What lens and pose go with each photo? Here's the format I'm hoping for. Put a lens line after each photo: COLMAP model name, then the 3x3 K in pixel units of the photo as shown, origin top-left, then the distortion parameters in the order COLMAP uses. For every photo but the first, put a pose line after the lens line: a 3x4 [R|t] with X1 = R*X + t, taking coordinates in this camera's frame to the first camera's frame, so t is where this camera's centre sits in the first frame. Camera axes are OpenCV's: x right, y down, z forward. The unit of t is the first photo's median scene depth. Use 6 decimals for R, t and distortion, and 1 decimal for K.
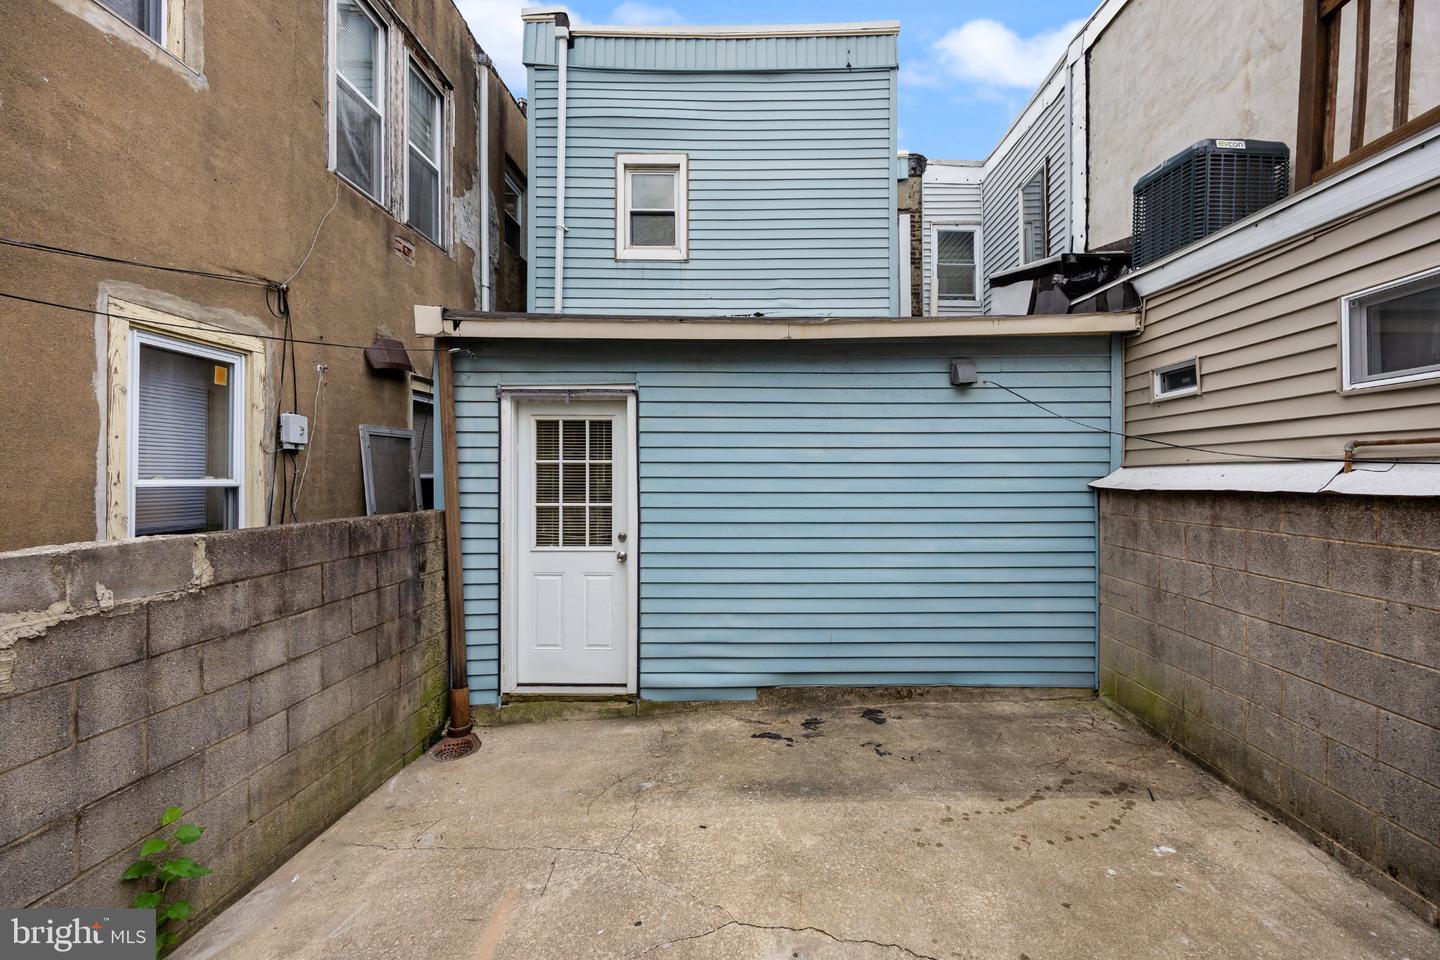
lens RADIAL K [[556.1, 0, 733.6], [0, 556.1, 479.4], [0, 0, 1]] dist [-0.001358, -0.000180]
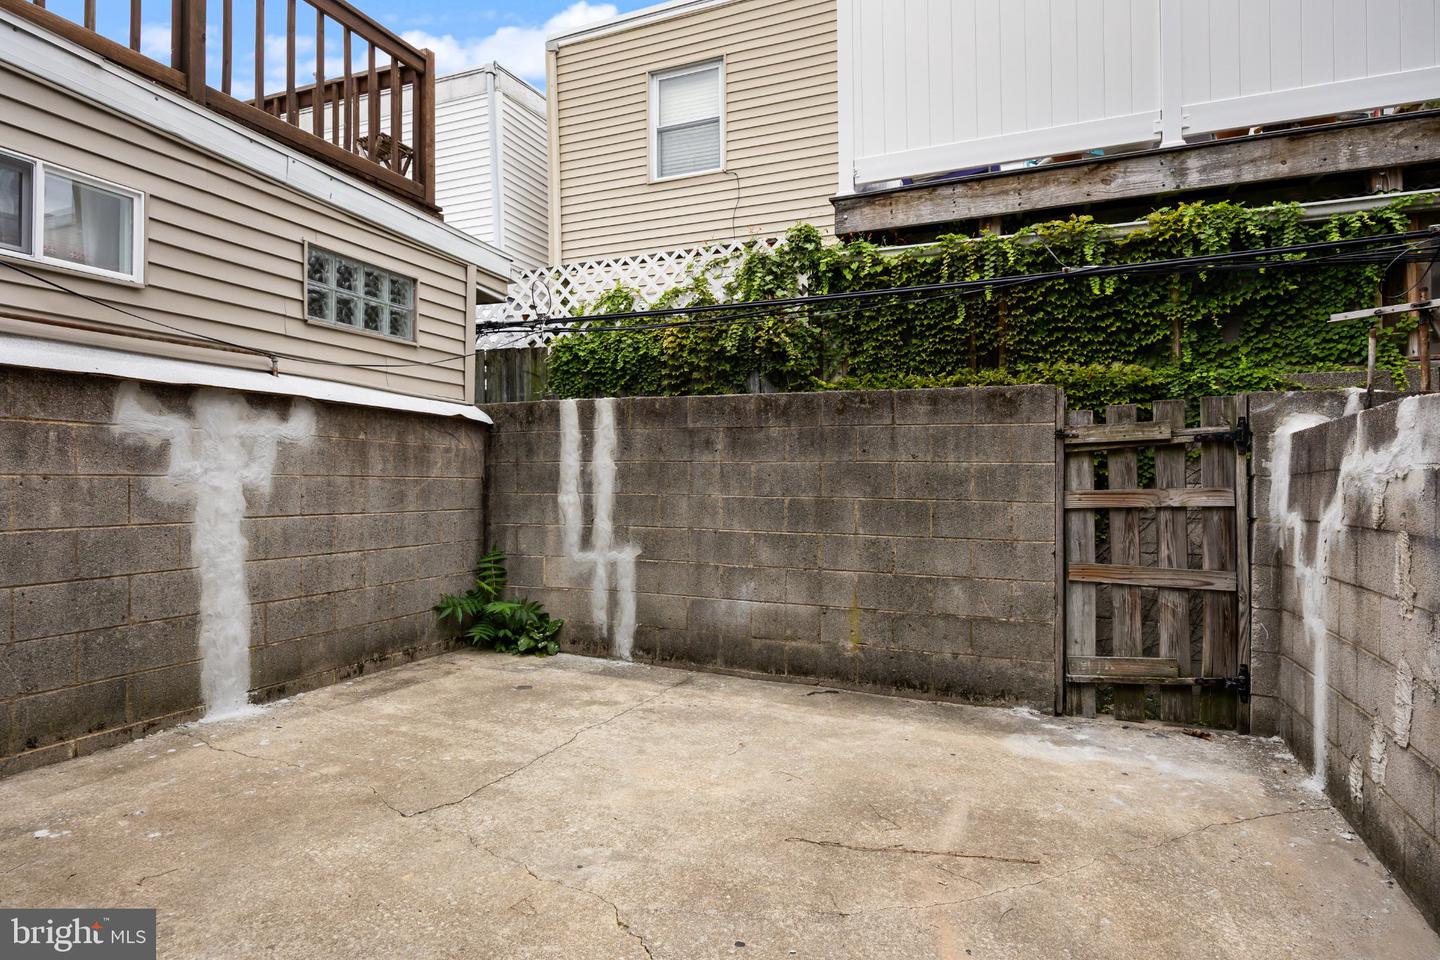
lens RADIAL K [[799.4, 0, 720.1], [0, 799.4, 479.2], [0, 0, 1]] dist [0.007084, -0.002481]
pose [[-0.932476, -0.003492, 0.361215, -0.495343], [-0.002901, 0.999993, 0.002178, 0.221964], [-0.361221, 0.000983, -0.932480, 1.900039]]
